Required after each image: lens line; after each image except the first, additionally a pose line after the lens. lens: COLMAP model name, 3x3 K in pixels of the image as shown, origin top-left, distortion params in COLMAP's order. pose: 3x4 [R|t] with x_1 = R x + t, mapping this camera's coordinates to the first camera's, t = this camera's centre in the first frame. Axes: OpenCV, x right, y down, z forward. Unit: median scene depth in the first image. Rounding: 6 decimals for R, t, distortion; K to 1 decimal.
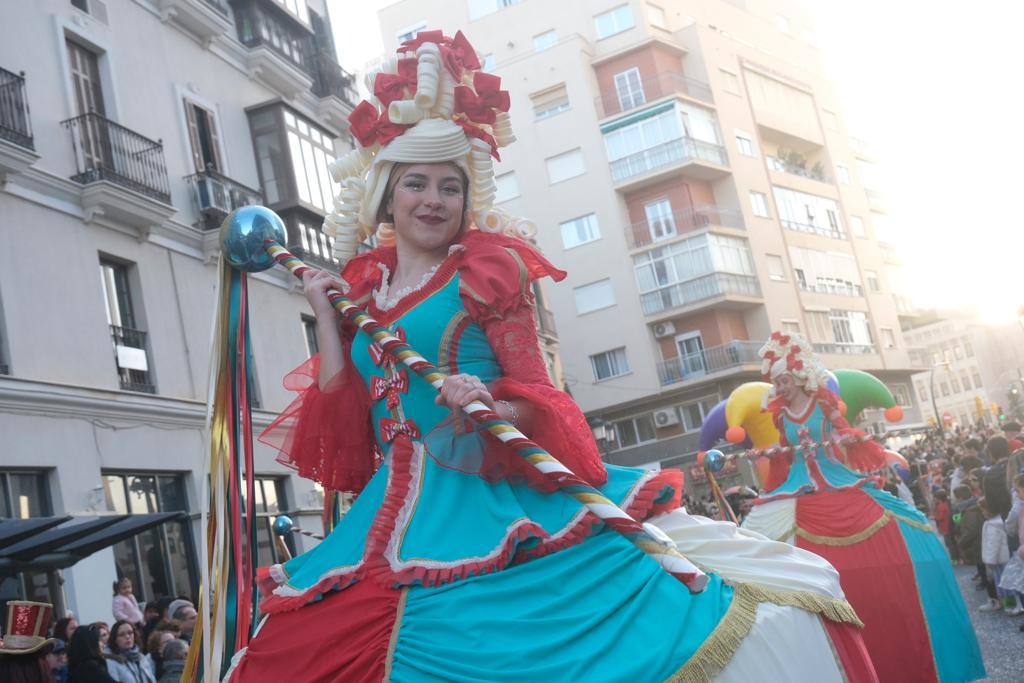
lens RADIAL K [[1316.3, 0, 512.0], [0, 1316.3, 341.5], [0, 0, 1]] dist [-0.007405, -0.016075]
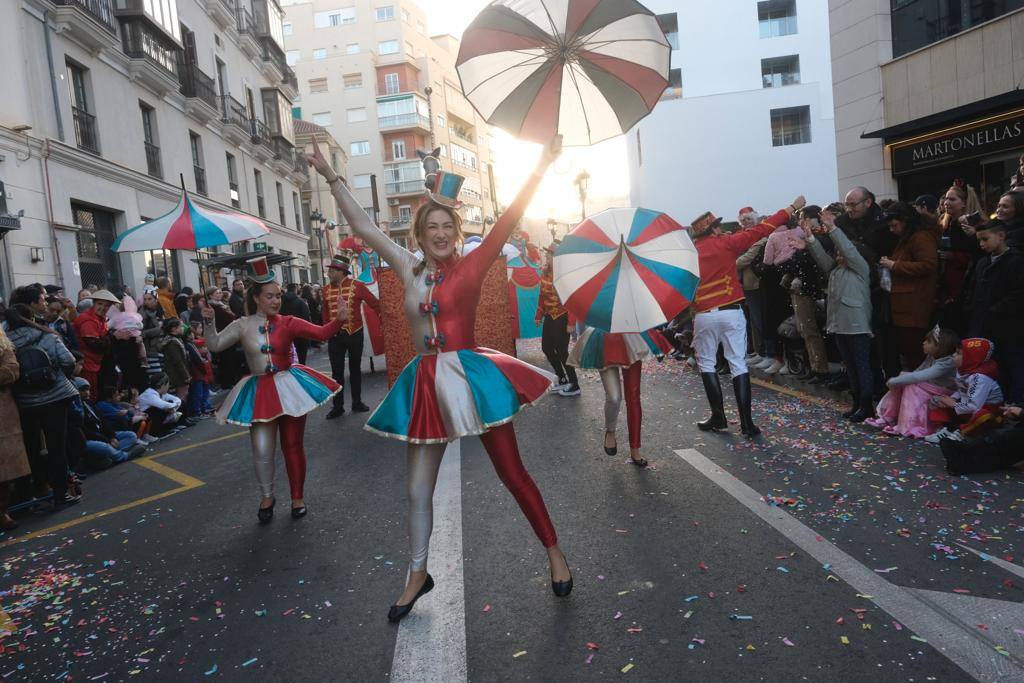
lens RADIAL K [[690.3, 0, 512.0], [0, 690.3, 341.5], [0, 0, 1]] dist [0.002300, 0.003051]
pose [[0.935225, 0.091421, 0.342047, -0.070531], [-0.156510, 0.973321, 0.167785, -0.006610], [-0.317583, -0.210450, 0.924582, -0.160796]]
